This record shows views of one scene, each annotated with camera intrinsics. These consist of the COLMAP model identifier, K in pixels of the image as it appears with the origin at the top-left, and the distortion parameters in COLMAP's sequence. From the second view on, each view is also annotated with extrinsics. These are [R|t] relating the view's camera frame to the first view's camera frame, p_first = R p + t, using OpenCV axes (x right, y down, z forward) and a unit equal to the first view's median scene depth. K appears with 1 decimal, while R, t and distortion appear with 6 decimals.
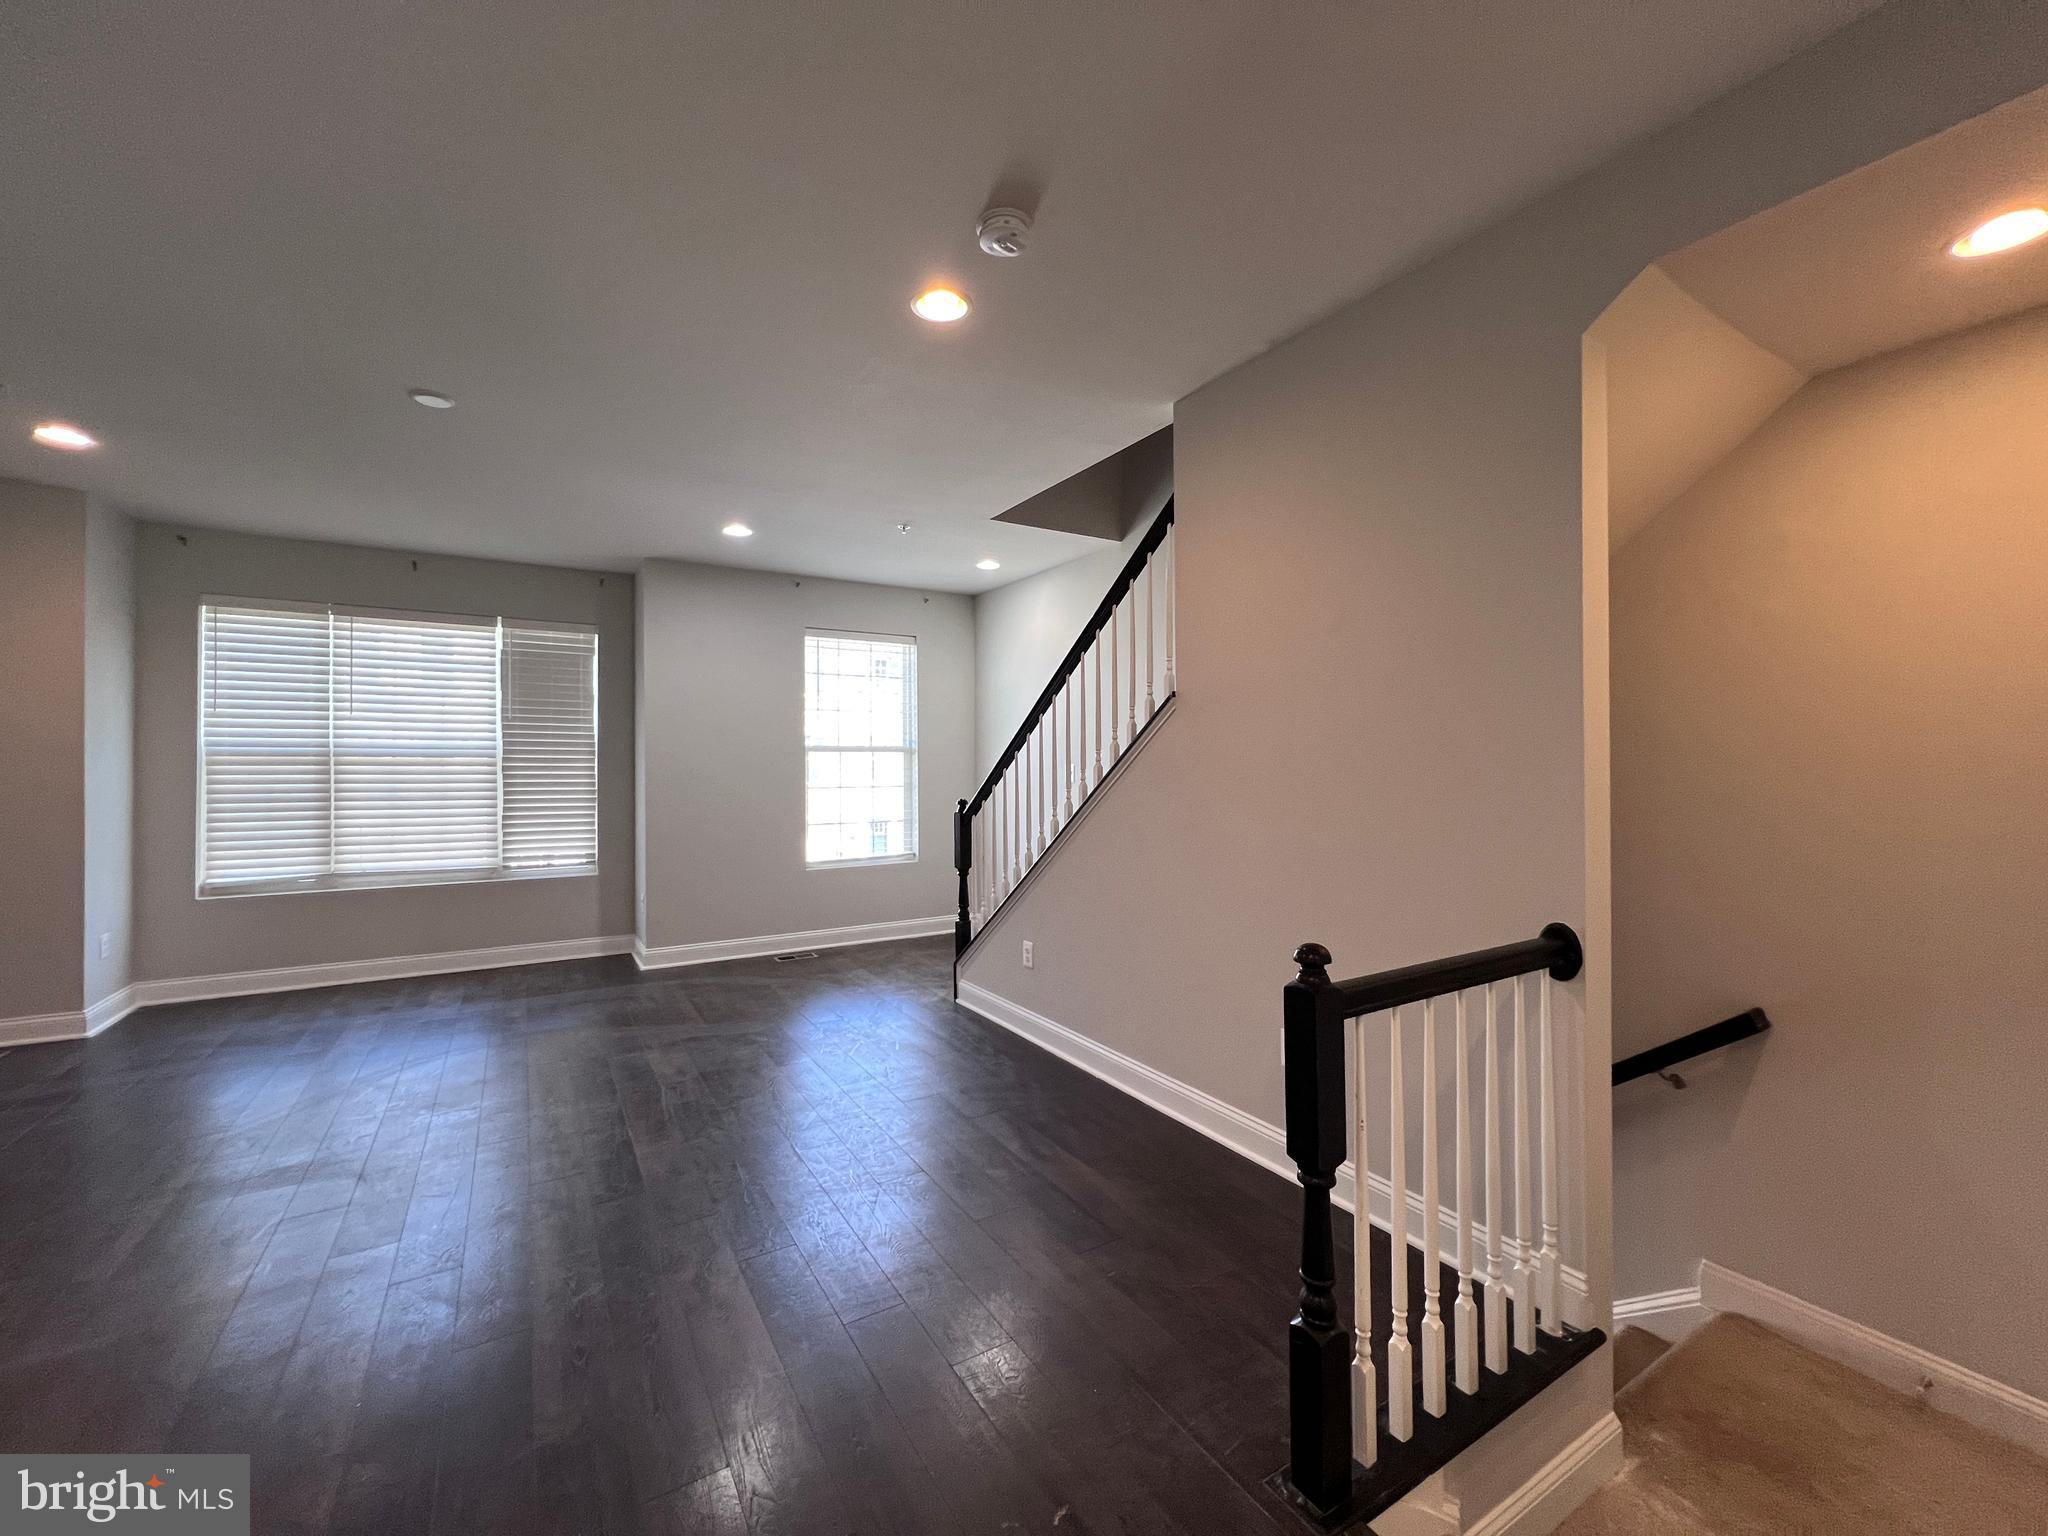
lens RADIAL K [[822.4, 0, 1016.0], [0, 822.4, 758.3], [0, 0, 1]] dist [-0.002197, 0.000565]
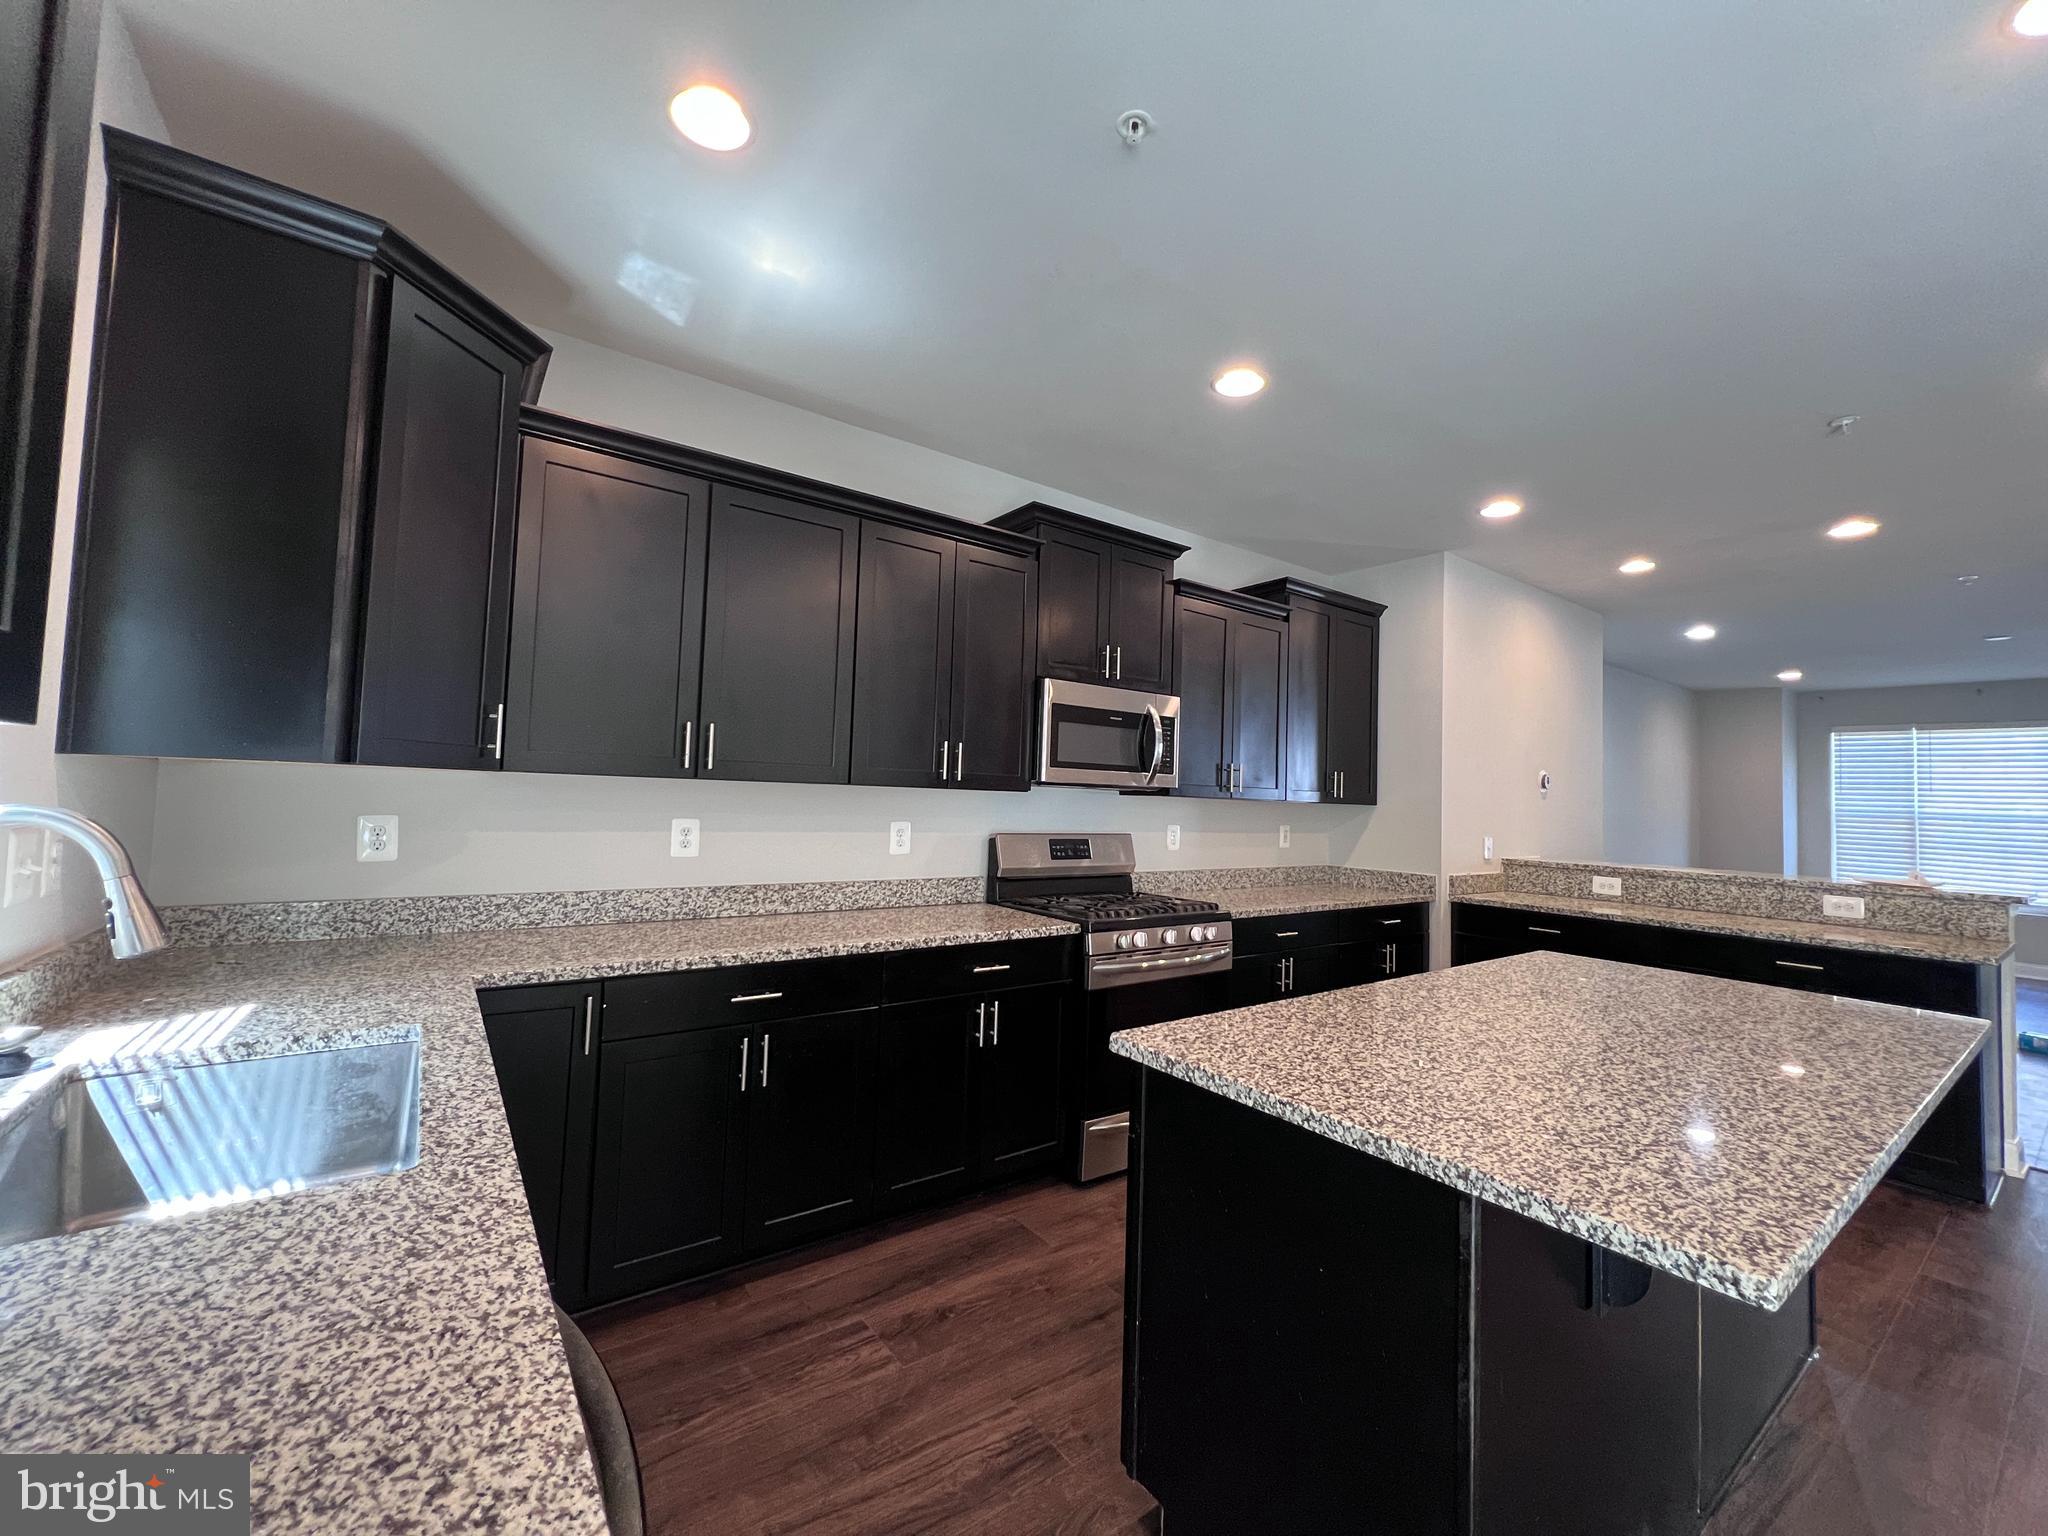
lens RADIAL K [[822.4, 0, 1012.7], [0, 822.4, 763.5], [0, 0, 1]] dist [-0.002197, 0.000565]
pose [[0.082972, -0.033304, -0.995995, 0.615785], [-0.025818, 0.999034, -0.035557, -0.009080], [0.996217, 0.028665, 0.082032, -0.888988]]
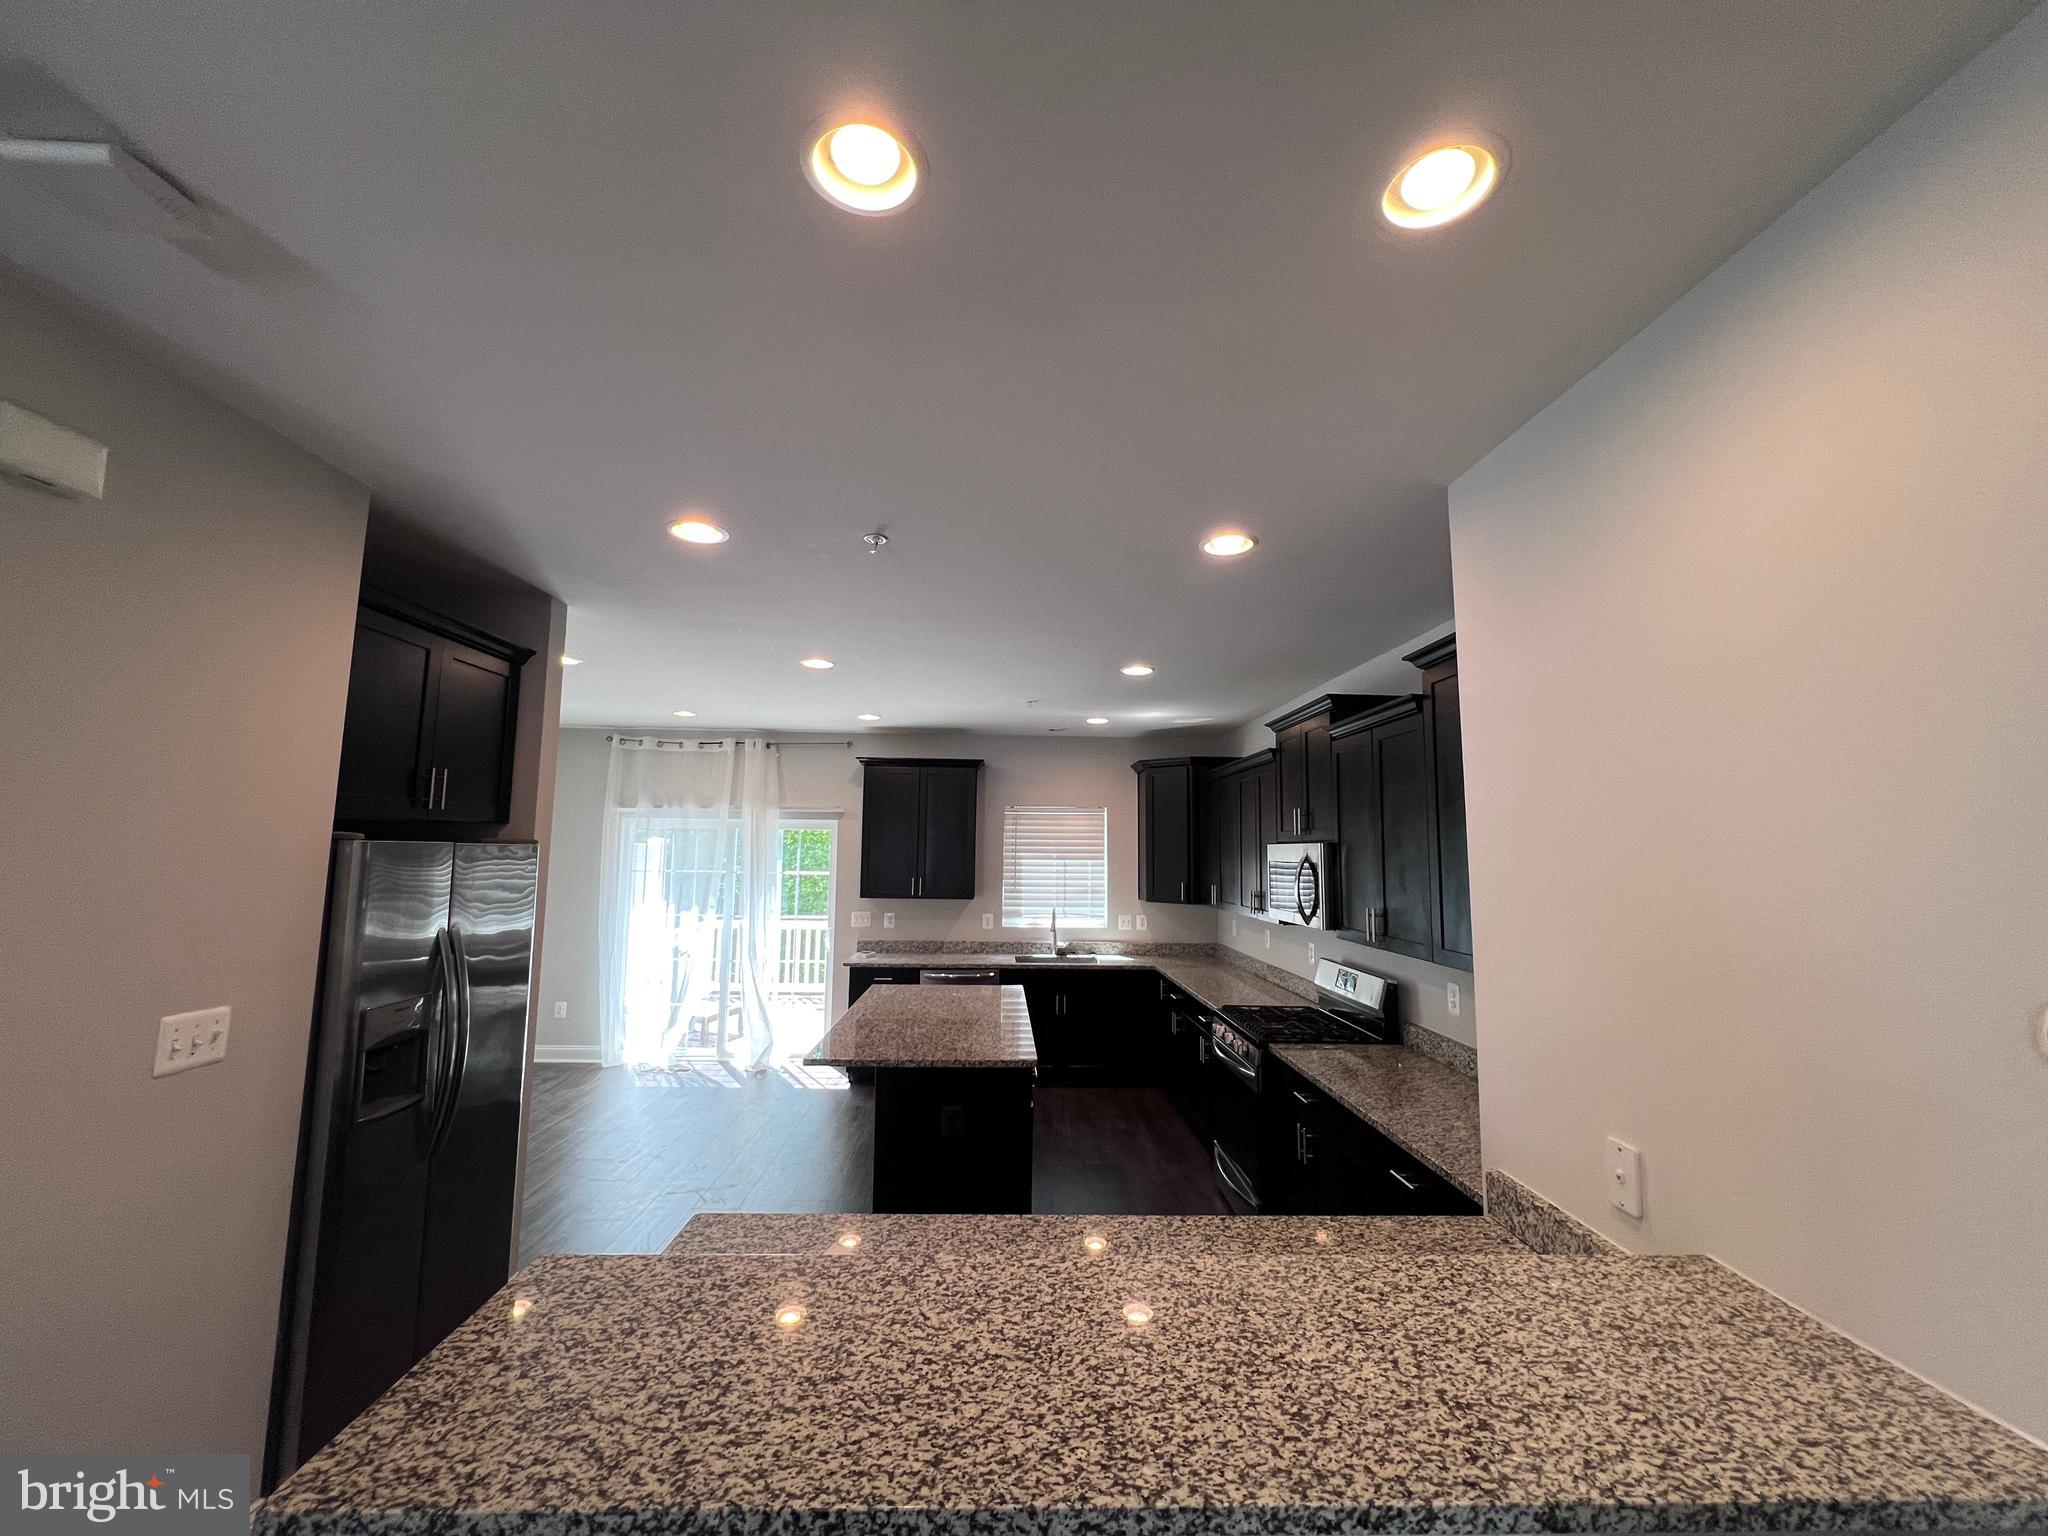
lens RADIAL K [[822.4, 0, 1017.5], [0, 822.4, 757.4], [0, 0, 1]] dist [-0.002197, 0.000565]
pose [[-0.869770, 0.047969, 0.491119, -0.241196], [-0.014917, 0.992253, -0.123333, -0.078396], [-0.493231, -0.114597, -0.862317, 0.142660]]
